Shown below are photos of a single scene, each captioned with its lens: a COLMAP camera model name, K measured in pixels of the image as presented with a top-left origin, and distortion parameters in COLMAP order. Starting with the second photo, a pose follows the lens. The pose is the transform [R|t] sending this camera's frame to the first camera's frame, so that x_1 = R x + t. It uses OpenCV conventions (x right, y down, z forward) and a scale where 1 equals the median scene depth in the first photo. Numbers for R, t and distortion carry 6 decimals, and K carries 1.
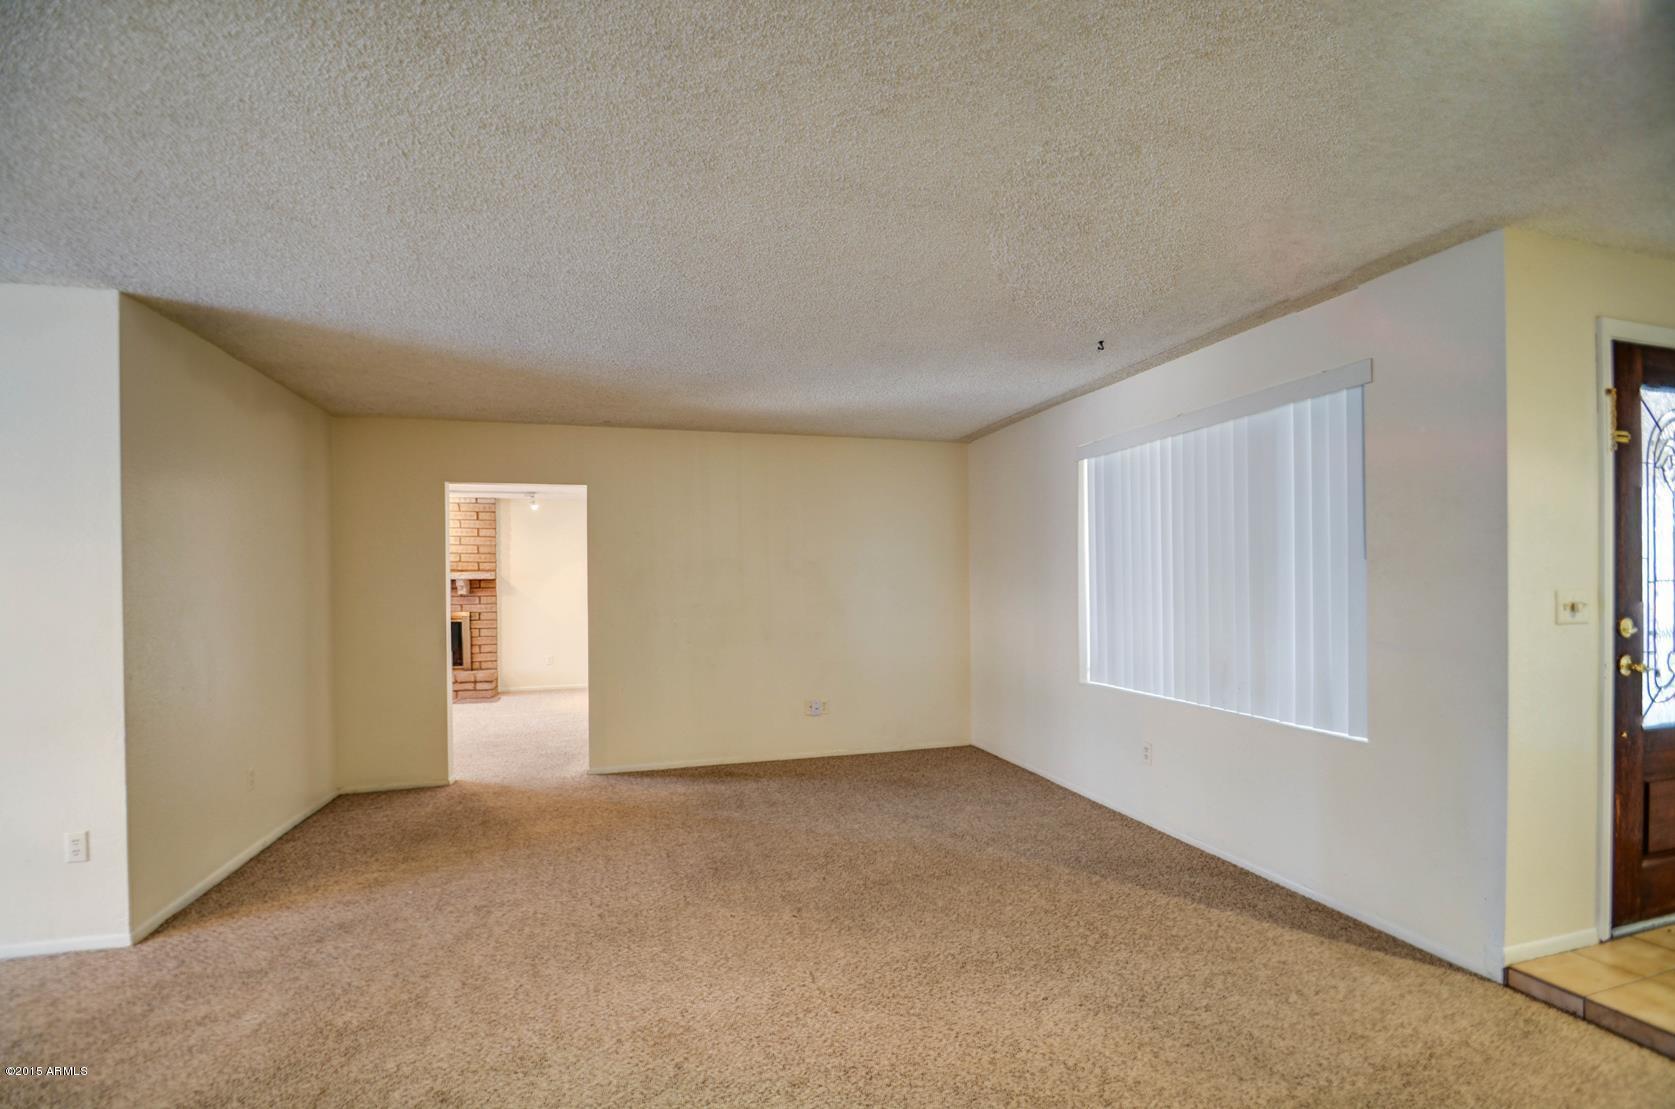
lens RADIAL K [[735.5, 0, 818.9], [0, 735.5, 583.5], [0, 0, 1]] dist [-0.000544, -0.010749]
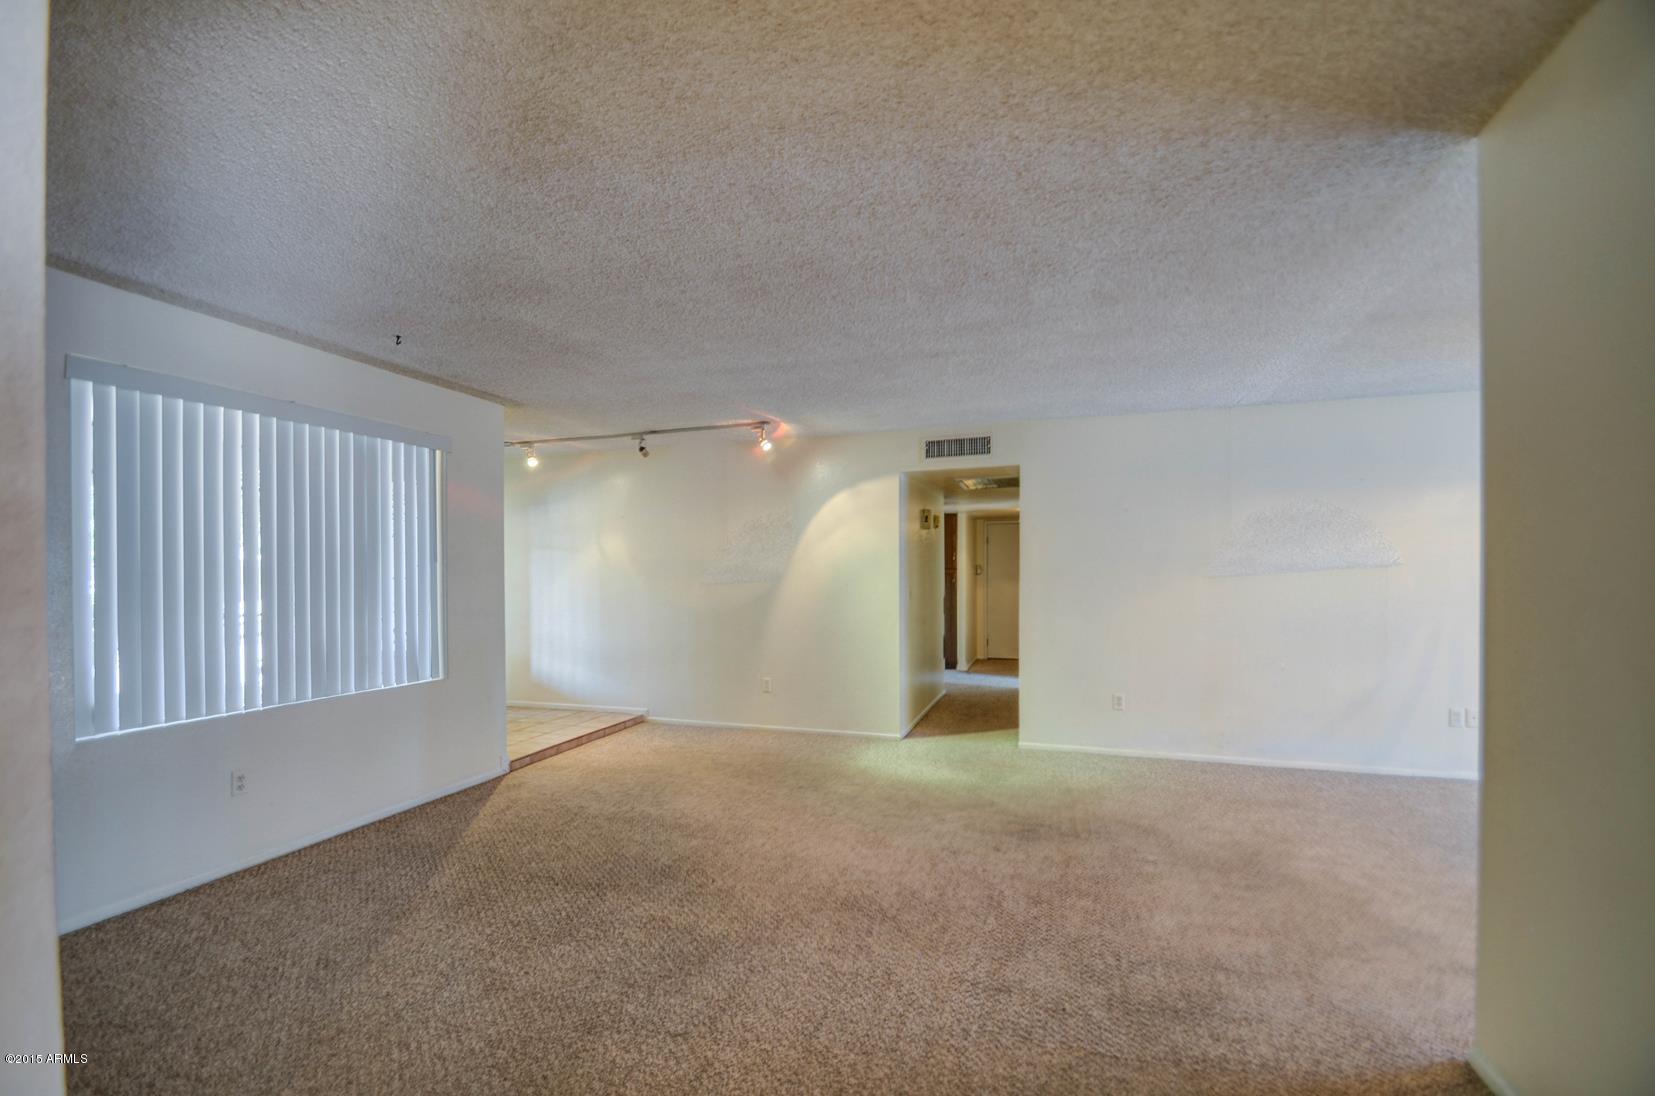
lens RADIAL K [[726.7, 0, 809.1], [0, 726.7, 576.7], [0, 0, 1]] dist [-0.000544, -0.010749]
pose [[-0.826126, 0.013442, 0.563325, -0.556706], [0.015856, 0.999874, -0.000606, 0.007963], [-0.563262, 0.008432, -0.826235, 1.329337]]
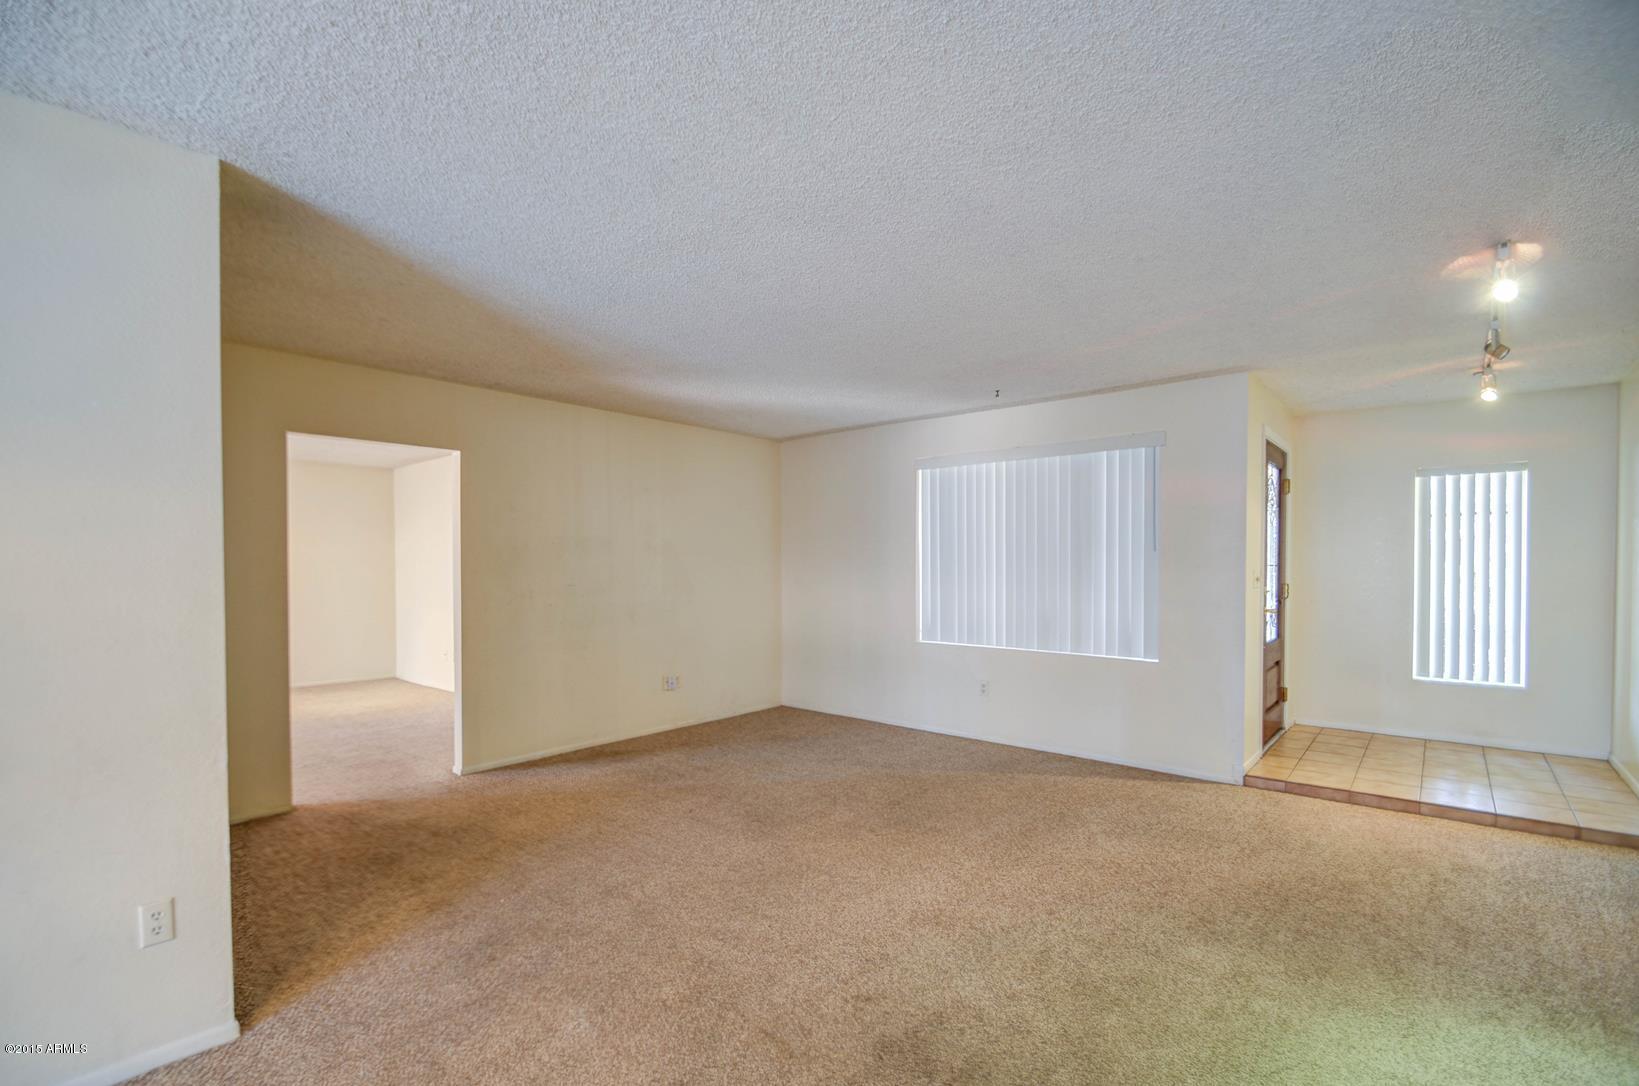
lens RADIAL K [[732.0, 0, 806.6], [0, 732.0, 573.1], [0, 0, 1]] dist [0.000834, -0.012093]
pose [[0.837795, 0.000773, 0.545985, -0.592280], [-0.006551, 0.999941, 0.008637, 0.004356], [-0.545946, -0.010812, 0.837751, 0.033657]]
